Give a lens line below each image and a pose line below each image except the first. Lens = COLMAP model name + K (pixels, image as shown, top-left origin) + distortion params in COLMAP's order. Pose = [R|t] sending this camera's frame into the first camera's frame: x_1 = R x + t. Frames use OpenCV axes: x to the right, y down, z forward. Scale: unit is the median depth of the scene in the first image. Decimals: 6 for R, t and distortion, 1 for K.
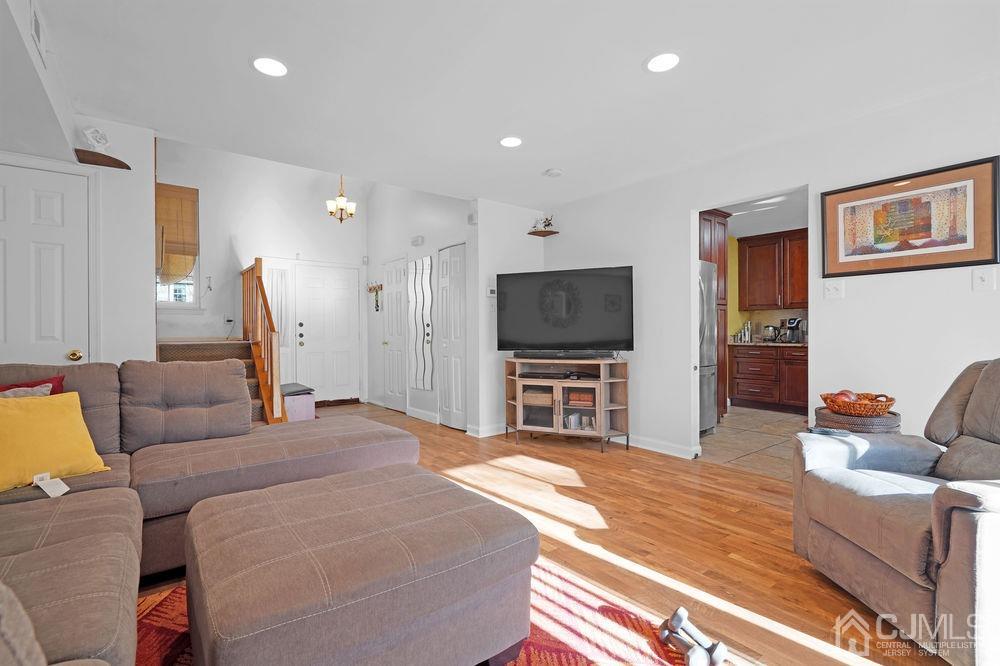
lens RADIAL K [[460.2, 0, 500.7], [0, 460.2, 328.4], [0, 0, 1]] dist [-0.000031, 0.000923]
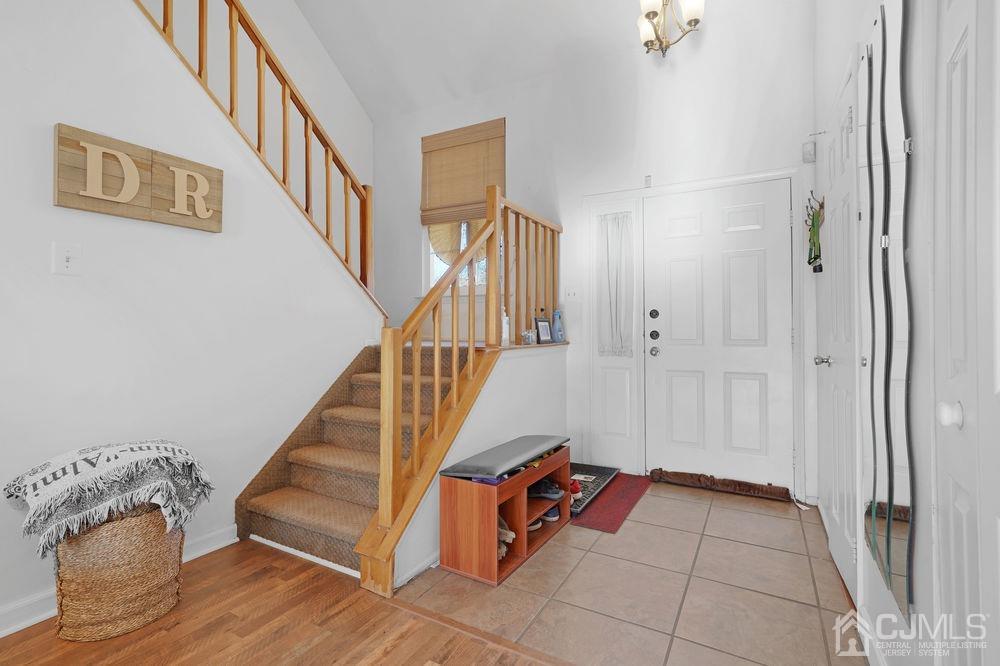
lens RADIAL K [[460.2, 0, 500.7], [0, 460.2, 328.4], [0, 0, 1]] dist [-0.000031, 0.000923]
pose [[0.391568, -0.004087, -0.920140, -0.031733], [0.006852, 0.999975, -0.001526, 0.007563], [0.920124, -0.005708, 0.391586, 0.644133]]
